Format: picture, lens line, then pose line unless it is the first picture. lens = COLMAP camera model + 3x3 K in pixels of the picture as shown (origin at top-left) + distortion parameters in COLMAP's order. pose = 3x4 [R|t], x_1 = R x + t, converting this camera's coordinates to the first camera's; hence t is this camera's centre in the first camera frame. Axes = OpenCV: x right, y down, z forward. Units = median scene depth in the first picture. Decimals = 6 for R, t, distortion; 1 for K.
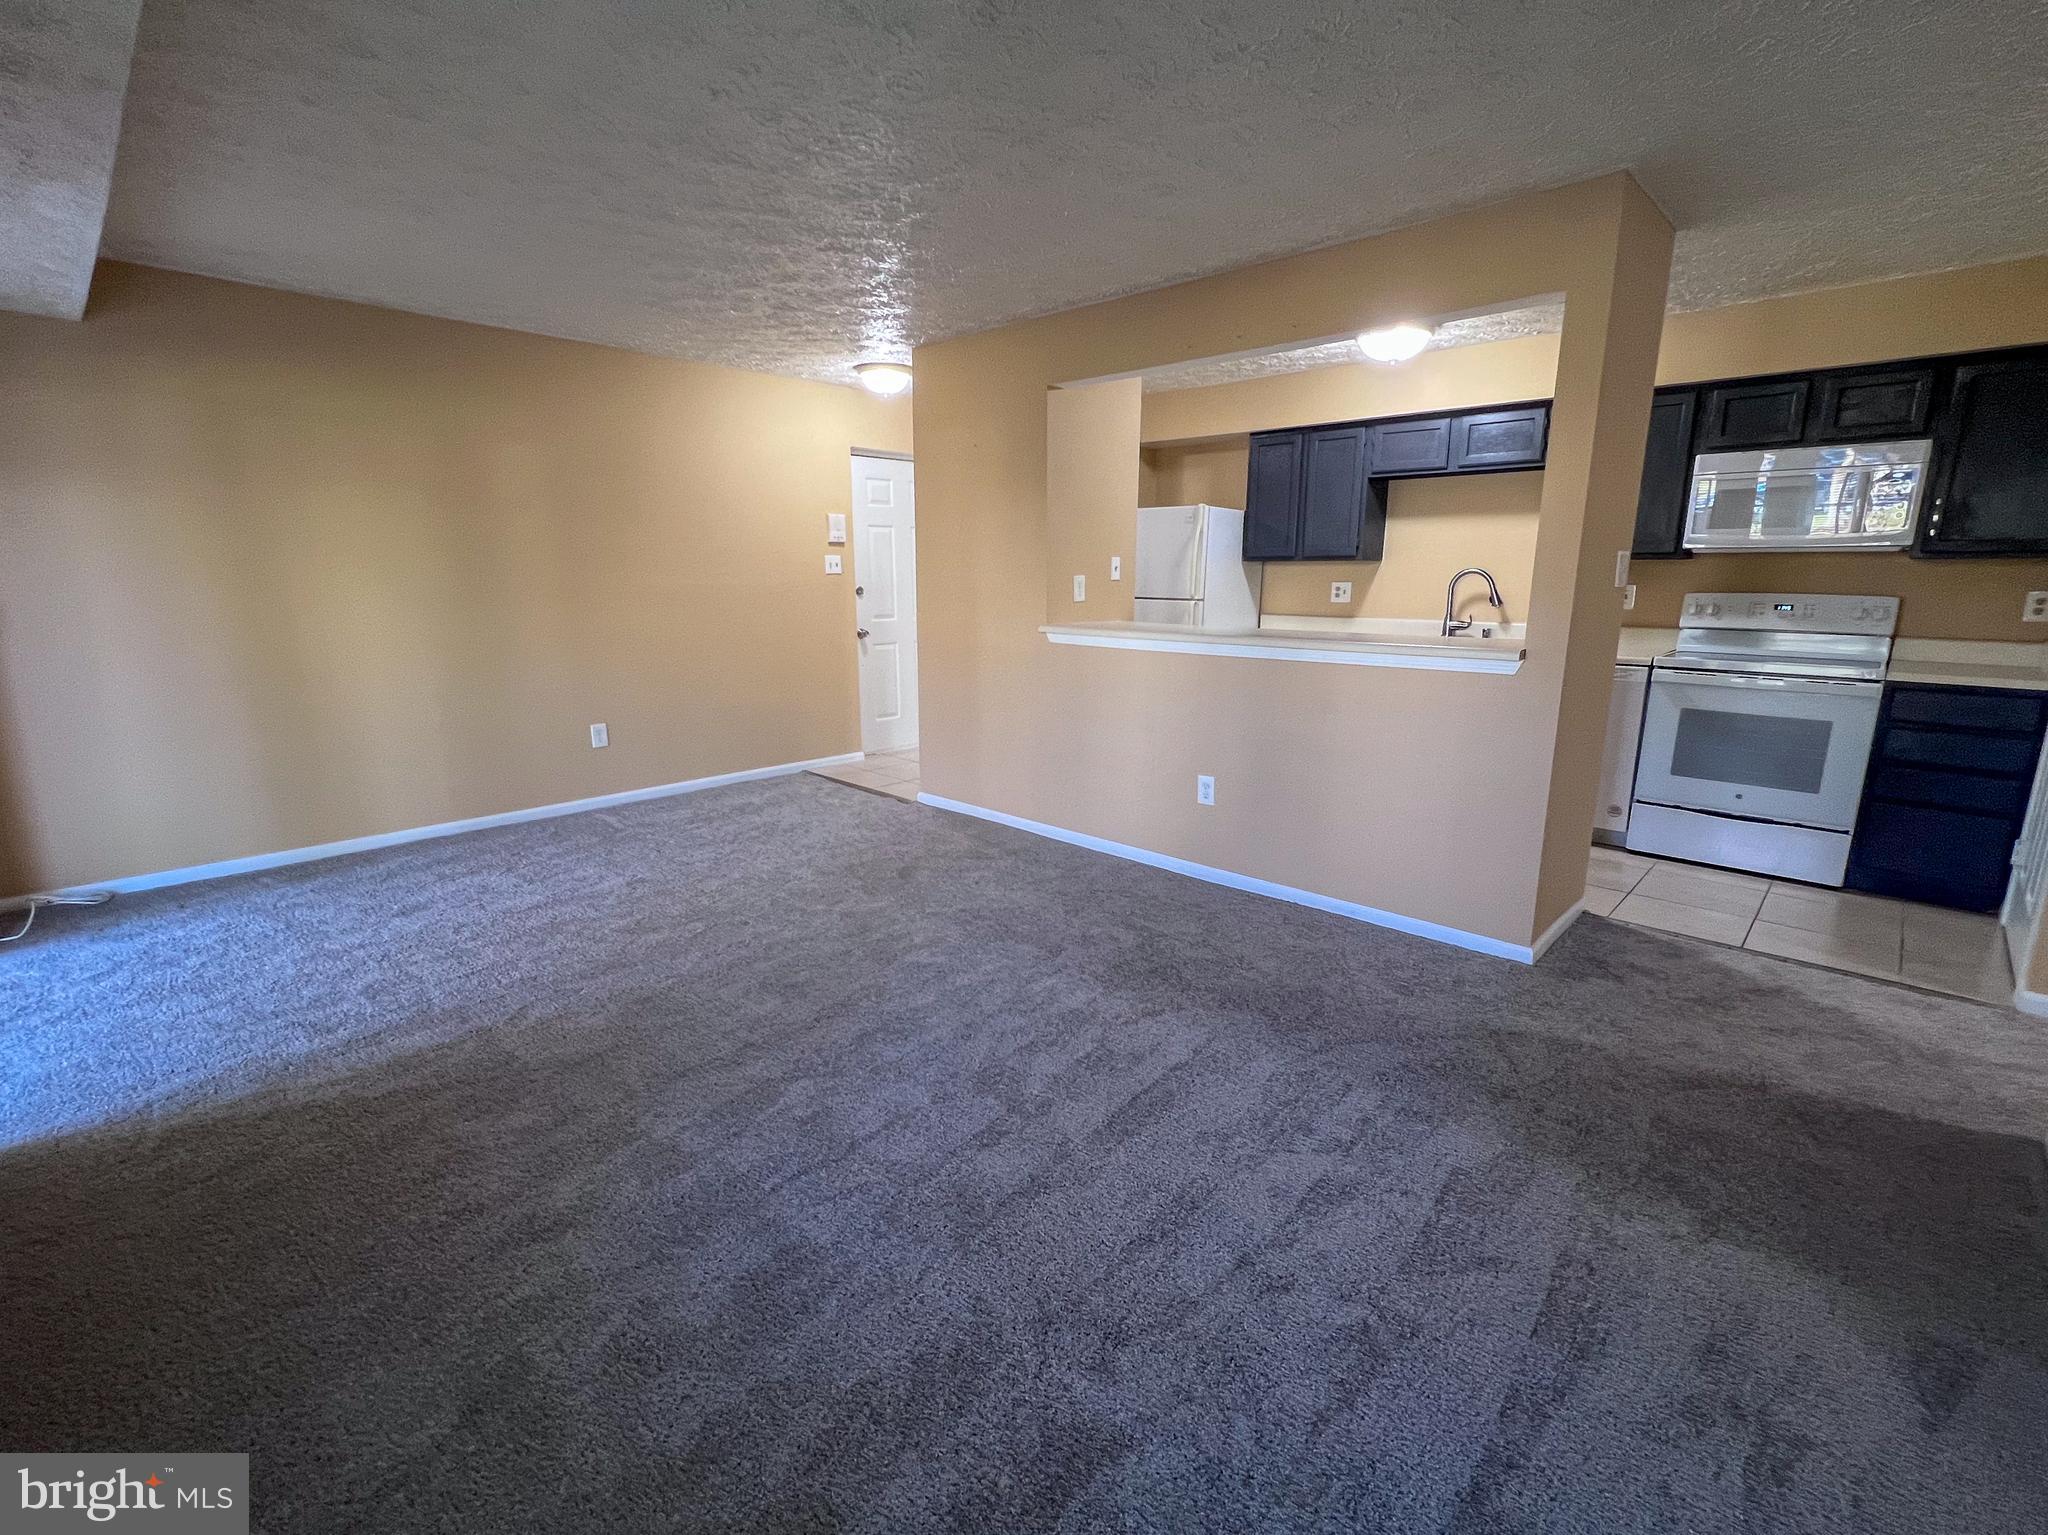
lens RADIAL K [[917.2, 0, 1024.0], [0, 917.2, 767.5], [0, 0, 1]] dist [-0.001248, -0.000161]
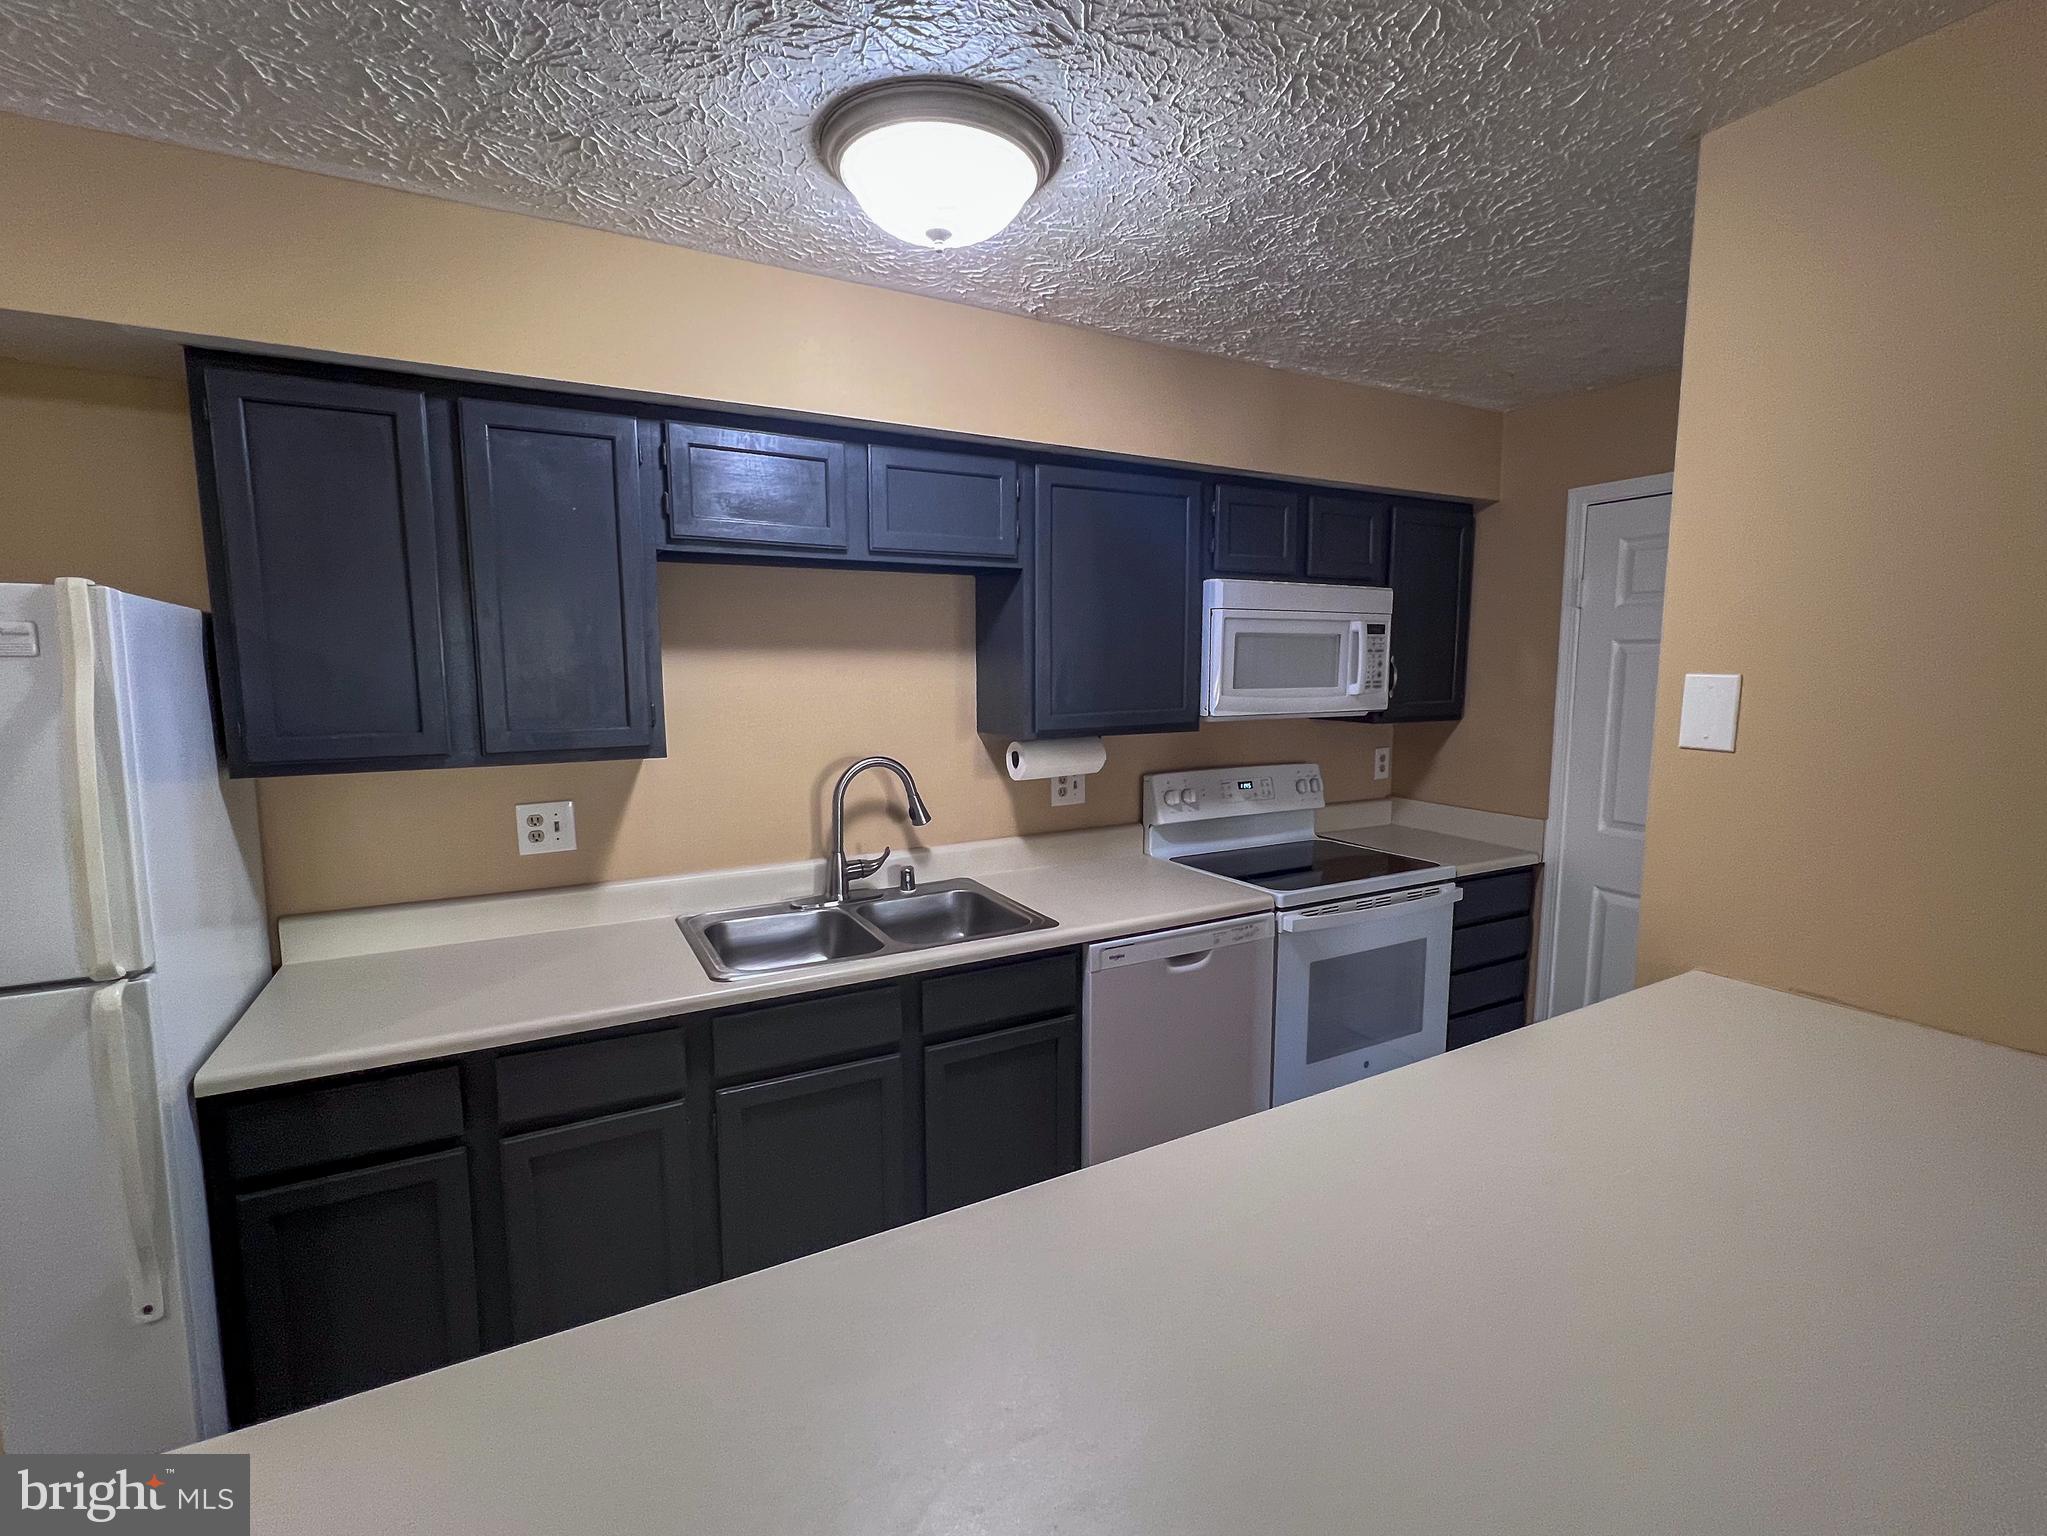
lens RADIAL K [[916.7, 0, 1023.5], [0, 916.7, 768.0], [0, 0, 1]] dist [-0.001248, -0.000161]
pose [[0.313383, -0.104385, 0.943872, 0.044899], [0.208495, 0.977251, 0.038852, -0.208939], [-0.926456, 0.184617, 0.328018, 0.747058]]
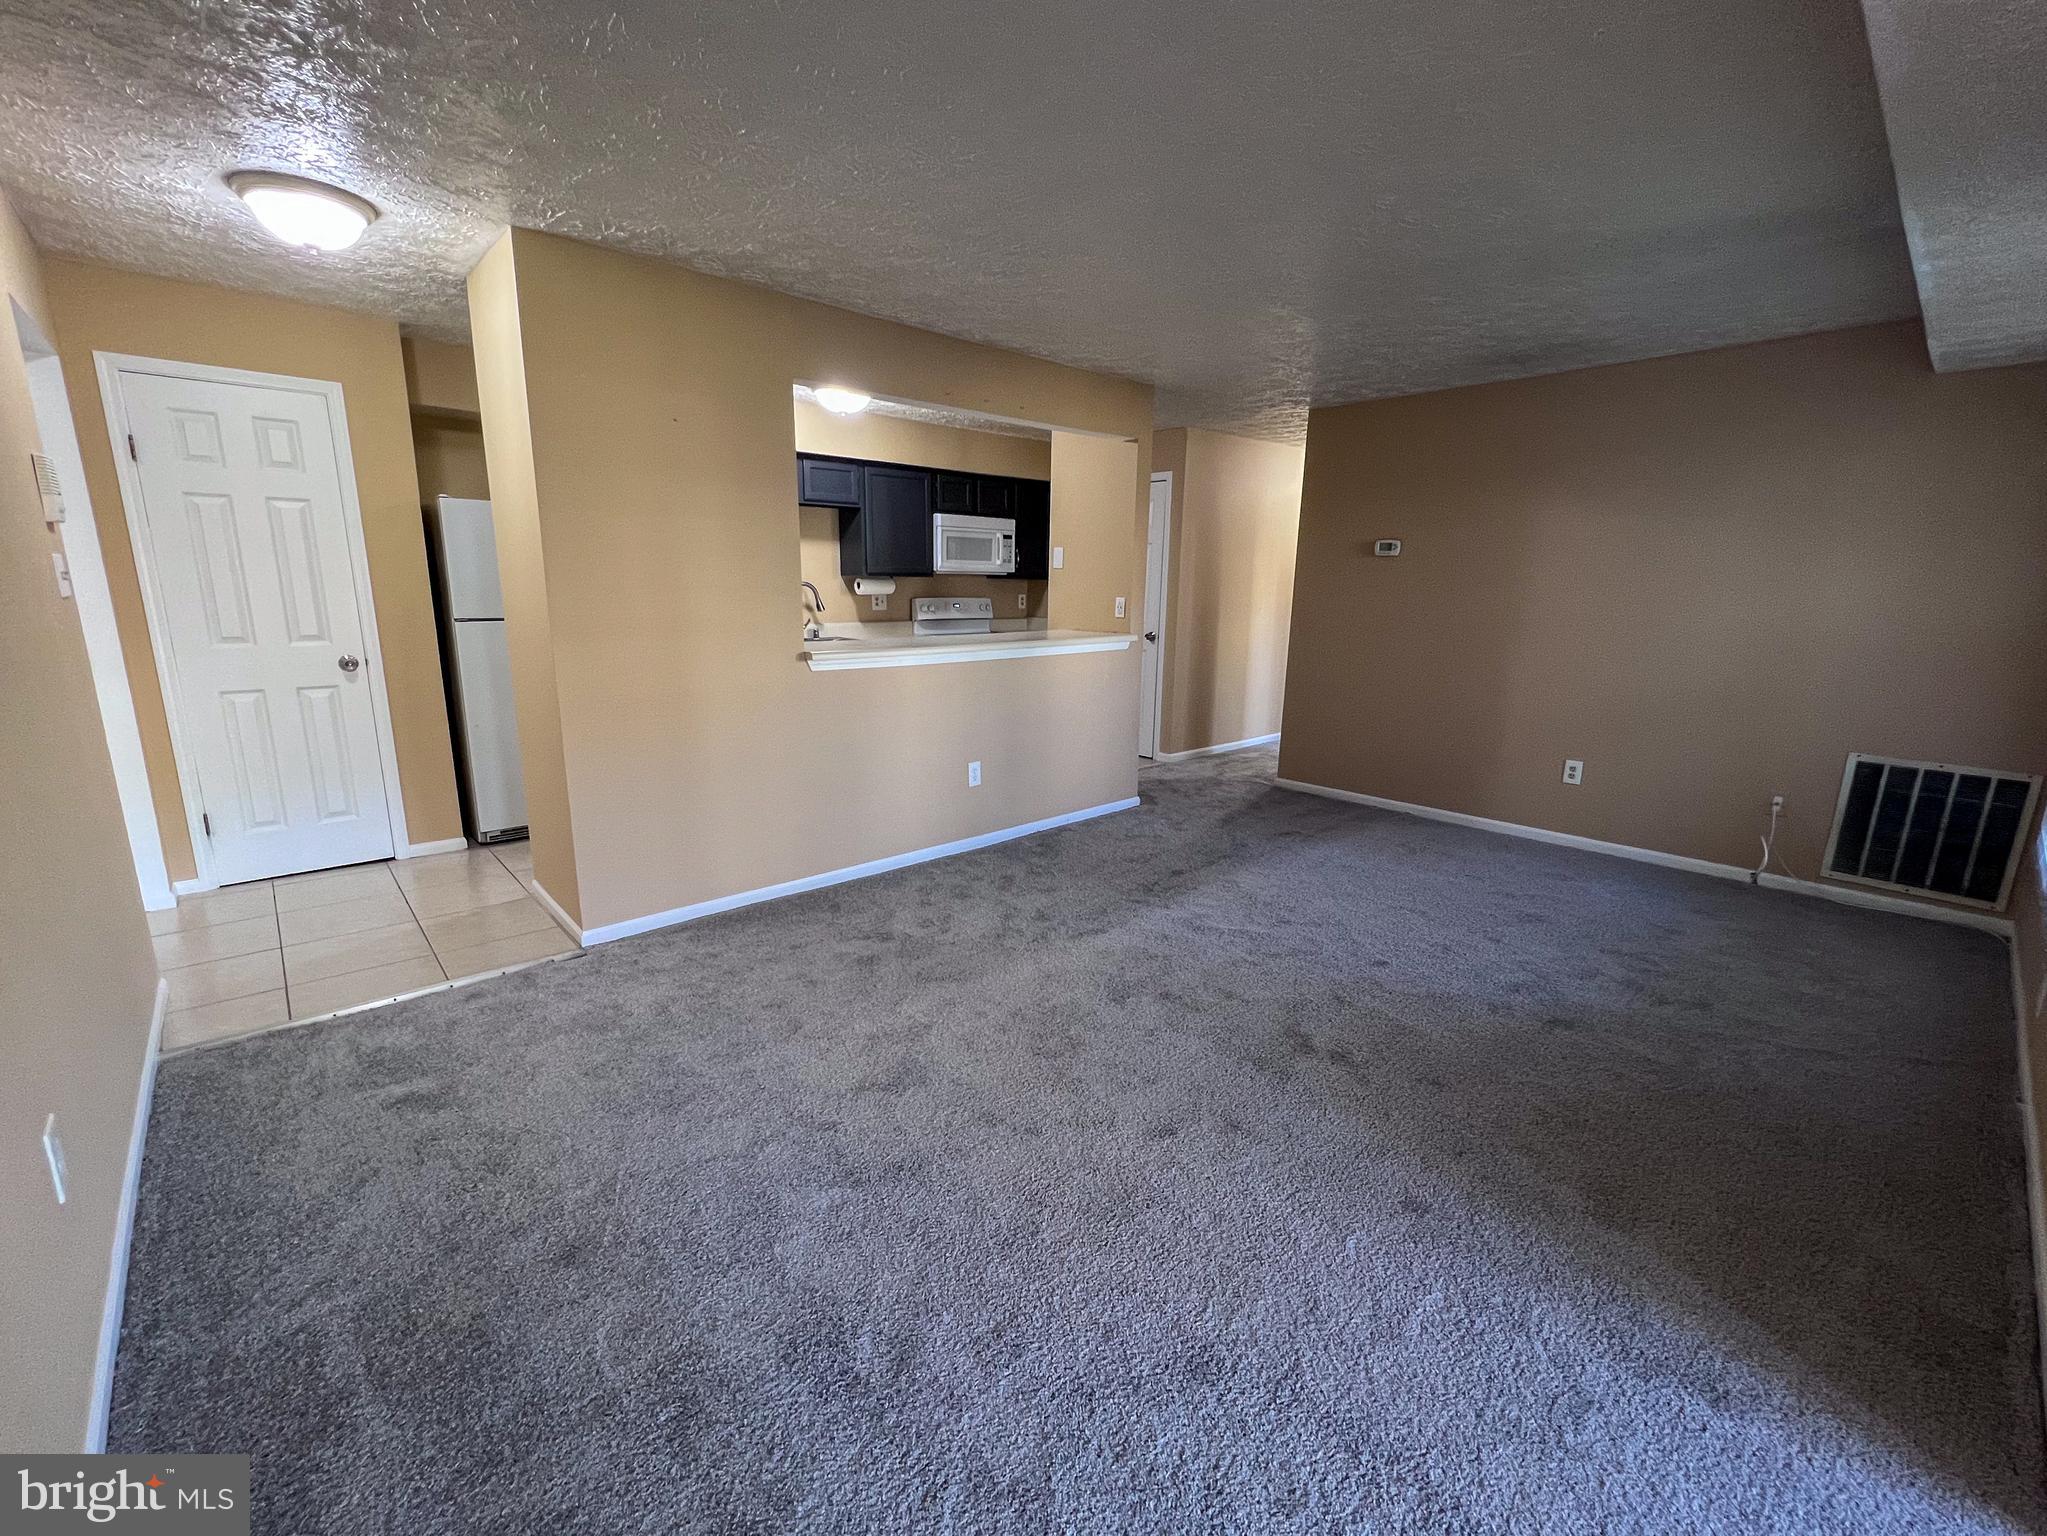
lens RADIAL K [[846.0, 0, 1023.5], [0, 846.0, 768.0], [0, 0, 1]] dist [0.001311, -0.000001]
pose [[0.073655, -0.219660, 0.972792, -0.648106], [0.199356, 0.958997, 0.201450, -0.143534], [-0.977155, 0.179094, 0.114426, 0.606919]]
